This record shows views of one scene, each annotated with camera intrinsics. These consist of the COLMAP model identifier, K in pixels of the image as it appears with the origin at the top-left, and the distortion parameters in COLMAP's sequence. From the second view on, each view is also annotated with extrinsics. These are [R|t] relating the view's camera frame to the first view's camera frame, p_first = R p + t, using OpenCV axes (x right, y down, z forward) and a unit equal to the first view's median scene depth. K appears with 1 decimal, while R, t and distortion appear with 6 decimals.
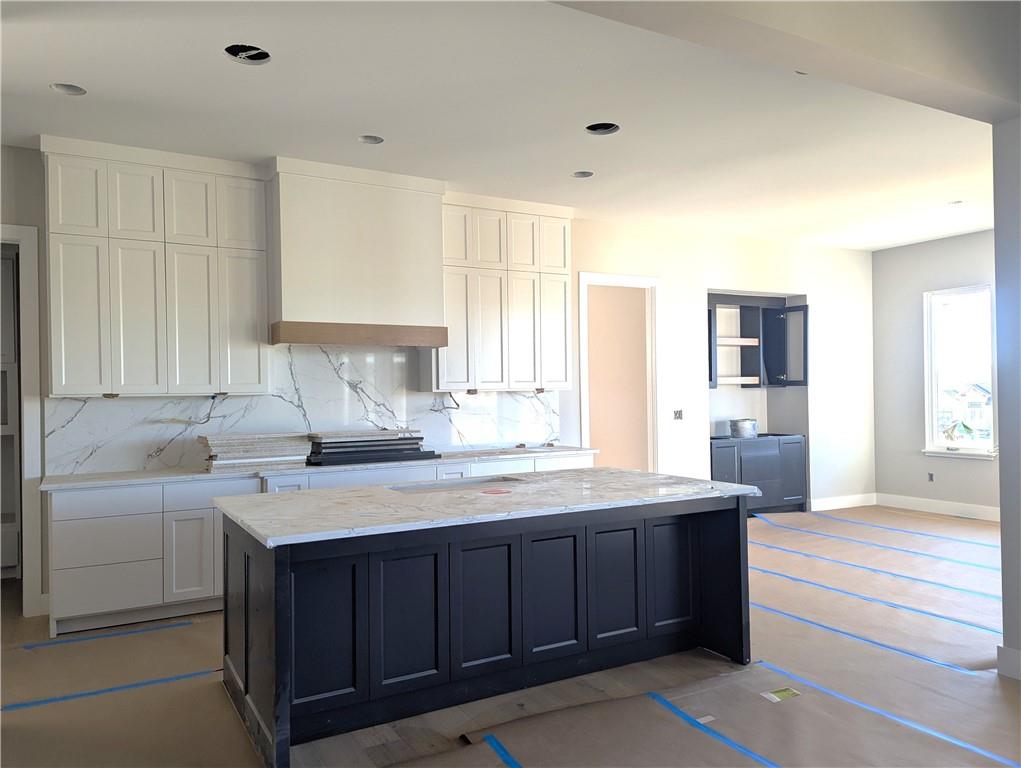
lens RADIAL K [[742.6, 0, 512.2], [0, 742.6, 389.8], [0, 0, 1]] dist [0.046006, 0.000596]
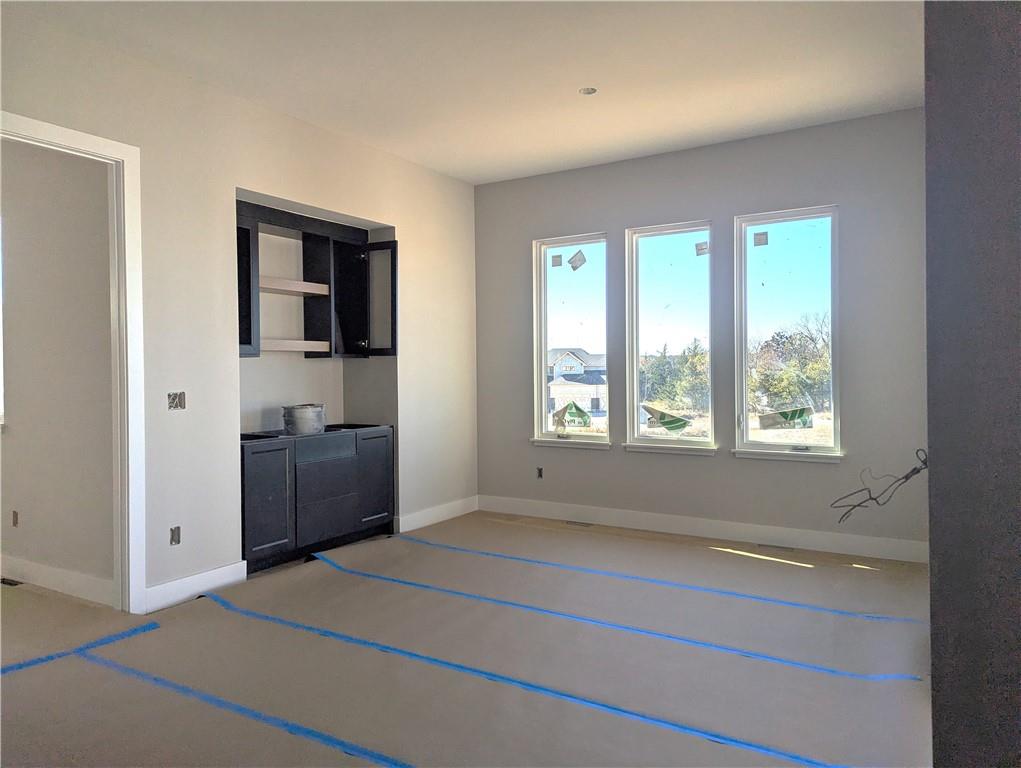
lens RADIAL K [[742.6, 0, 512.2], [0, 742.6, 389.8], [0, 0, 1]] dist [0.046006, 0.000596]
pose [[0.869820, -0.007370, 0.493315, 0.143483], [-0.006471, 0.999632, 0.026344, 0.007745], [-0.493327, -0.026107, 0.869452, 0.334379]]
